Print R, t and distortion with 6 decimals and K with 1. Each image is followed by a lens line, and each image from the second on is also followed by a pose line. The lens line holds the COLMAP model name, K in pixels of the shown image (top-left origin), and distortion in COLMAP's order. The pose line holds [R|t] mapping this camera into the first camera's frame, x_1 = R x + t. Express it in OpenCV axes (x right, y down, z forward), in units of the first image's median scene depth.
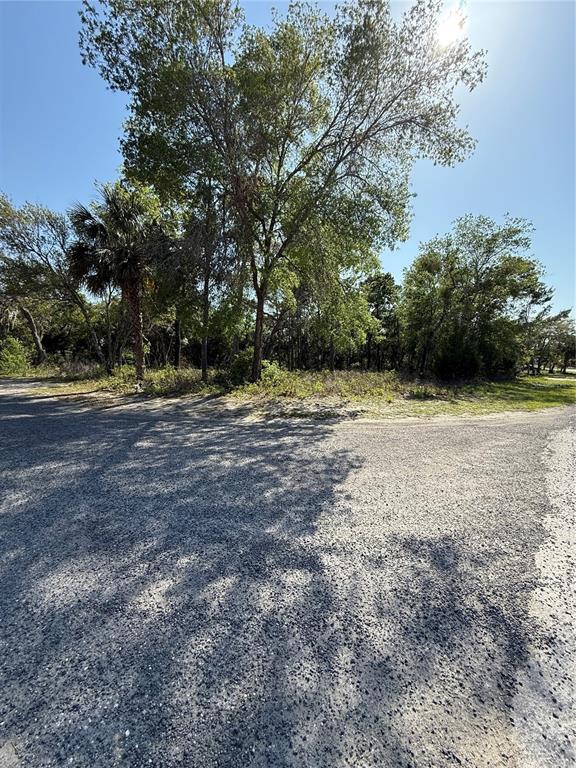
lens RADIAL K [[308.0, 0, 293.0], [0, 308.0, 381.9], [0, 0, 1]] dist [-0.000328, 0.000205]
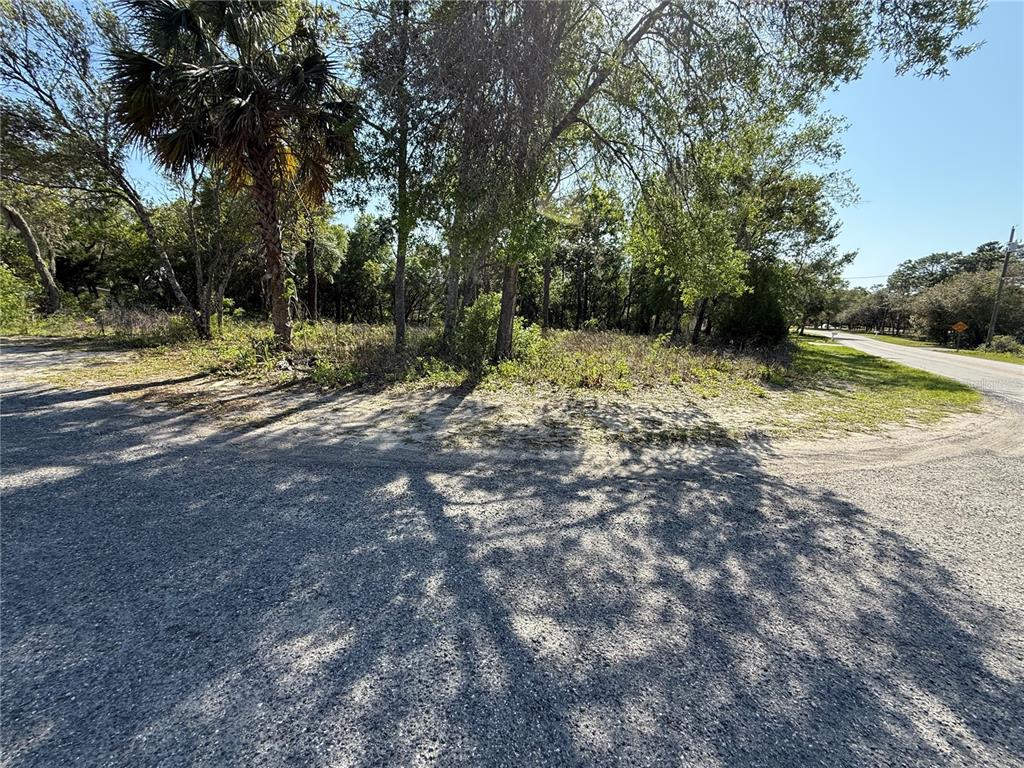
lens RADIAL K [[410.7, 0, 516.4], [0, 410.7, 384.4], [0, 0, 1]] dist [-0.000328, 0.000205]
pose [[0.987663, -0.006186, 0.156471, -0.175825], [-0.010682, 0.994231, 0.106731, -0.023773], [-0.156229, -0.107086, 0.981899, 0.195855]]
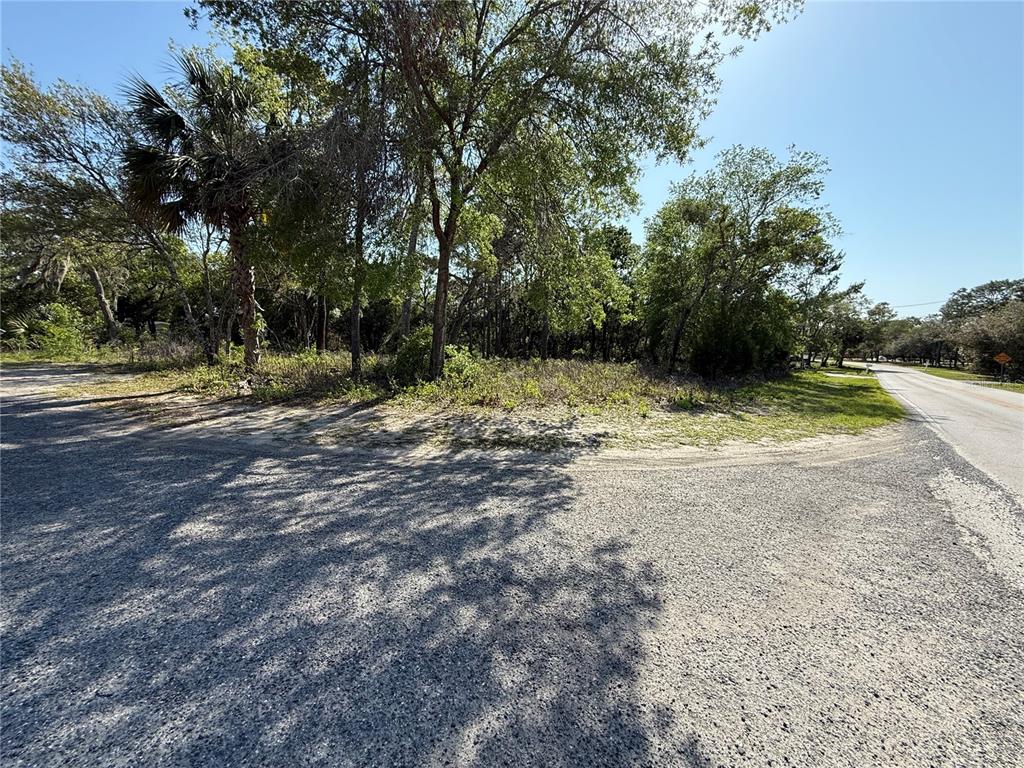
lens RADIAL K [[410.7, 0, 513.1], [0, 410.7, 381.4], [0, 0, 1]] dist [-0.000328, 0.000205]
pose [[0.997850, 0.014349, 0.063949, -0.010681], [-0.015960, 0.999566, 0.024756, -0.015860], [-0.063567, -0.025723, 0.997646, 0.104096]]
